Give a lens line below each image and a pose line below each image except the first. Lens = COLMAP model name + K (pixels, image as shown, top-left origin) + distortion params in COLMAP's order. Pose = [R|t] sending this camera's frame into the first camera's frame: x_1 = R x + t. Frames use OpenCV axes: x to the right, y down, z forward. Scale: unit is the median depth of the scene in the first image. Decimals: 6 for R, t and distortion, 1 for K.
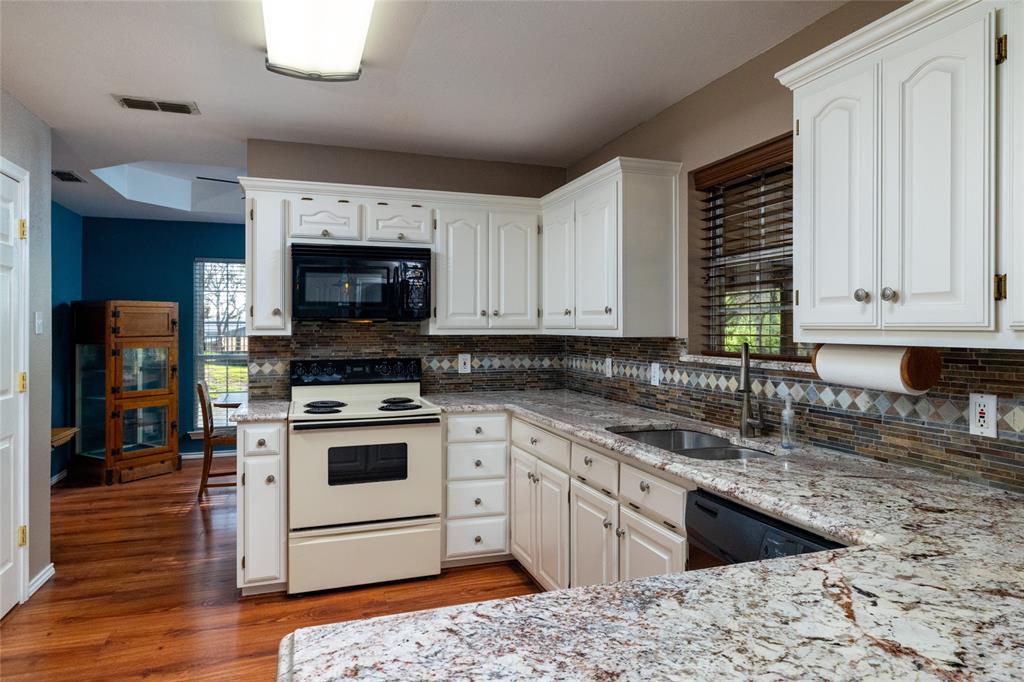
lens RADIAL K [[625.1, 0, 512.2], [0, 625.1, 323.5], [0, 0, 1]] dist [-0.002225, 0.000090]
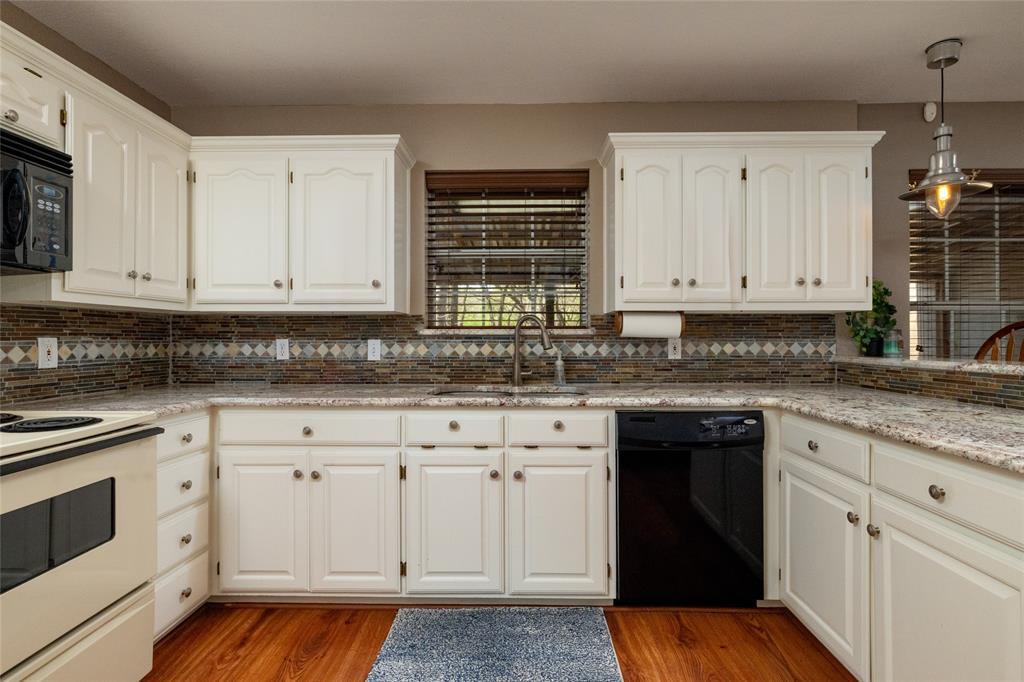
lens RADIAL K [[502.7, 0, 514.6], [0, 502.7, 335.3], [0, 0, 1]] dist [0.000553, 0.000153]
pose [[0.344346, 0.003812, 0.938835, -0.446152], [-0.003698, 0.999990, -0.002703, 0.052928], [-0.938835, -0.002541, 0.344357, 0.443281]]
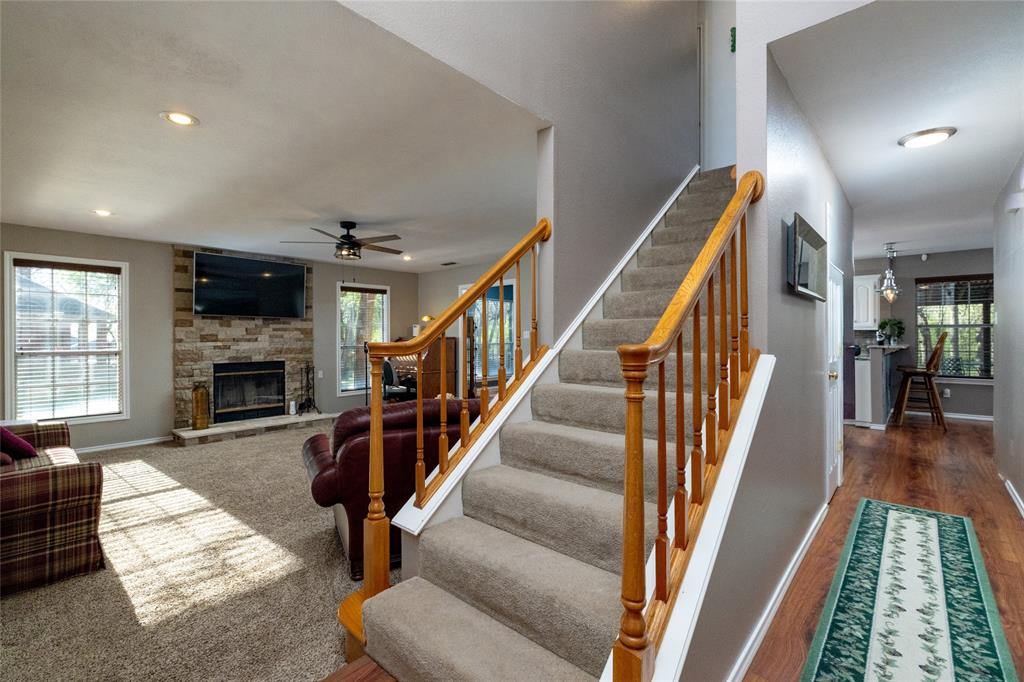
lens RADIAL K [[453.8, 0, 511.0], [0, 453.8, 338.1], [0, 0, 1]] dist [0.001131, 0.000431]
pose [[0.875043, -0.002851, 0.484036, -2.007632], [0.000132, 0.999984, 0.005651, 0.041874], [-0.484045, -0.004881, 0.875030, -0.744390]]
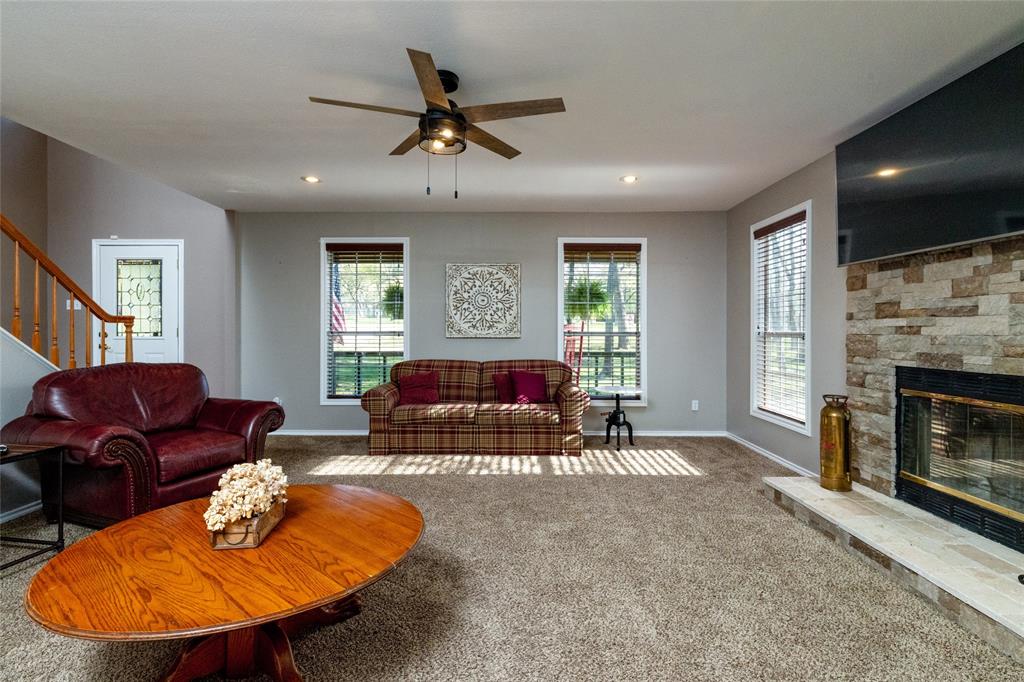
lens RADIAL K [[492.8, 0, 509.4], [0, 492.8, 334.1], [0, 0, 1]] dist [-0.001550, 0.000637]
pose [[-0.333669, 0.005389, -0.942675, -1.116003], [0.001429, 0.999985, 0.005211, 0.089740], [0.942689, 0.000392, -0.333672, 1.010261]]
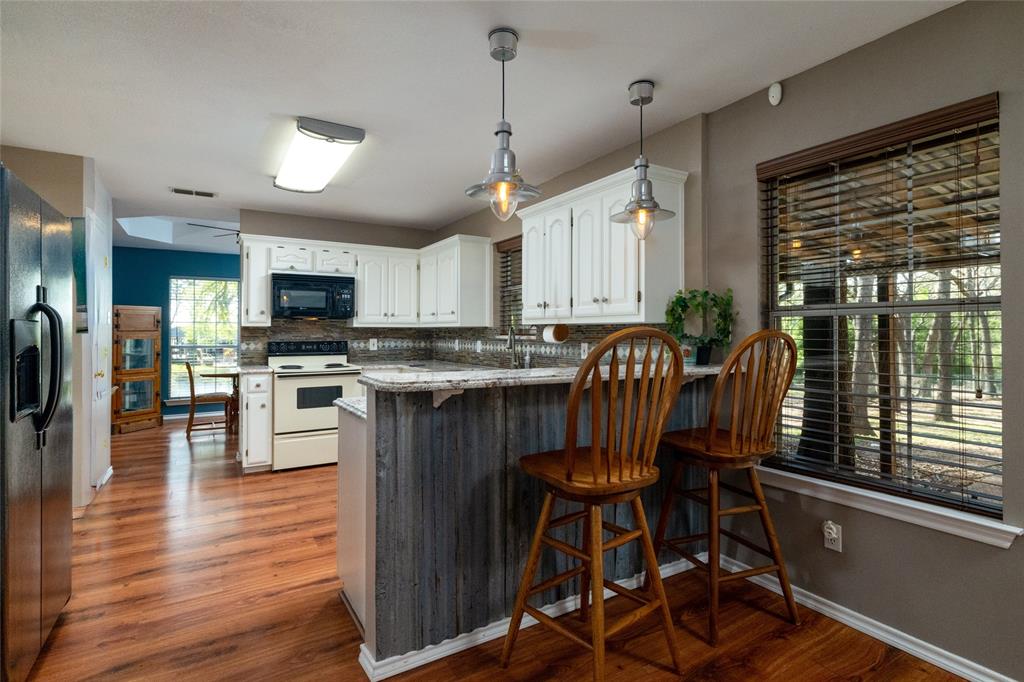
lens RADIAL K [[510.2, 0, 512.2], [0, 510.2, 326.6], [0, 0, 1]] dist [0.000157, 0.000312]
pose [[0.977919, 0.002606, 0.208966, 0.002986], [-0.001287, 0.999978, -0.006448, 0.027385], [-0.208979, 0.006036, 0.977902, -0.497668]]
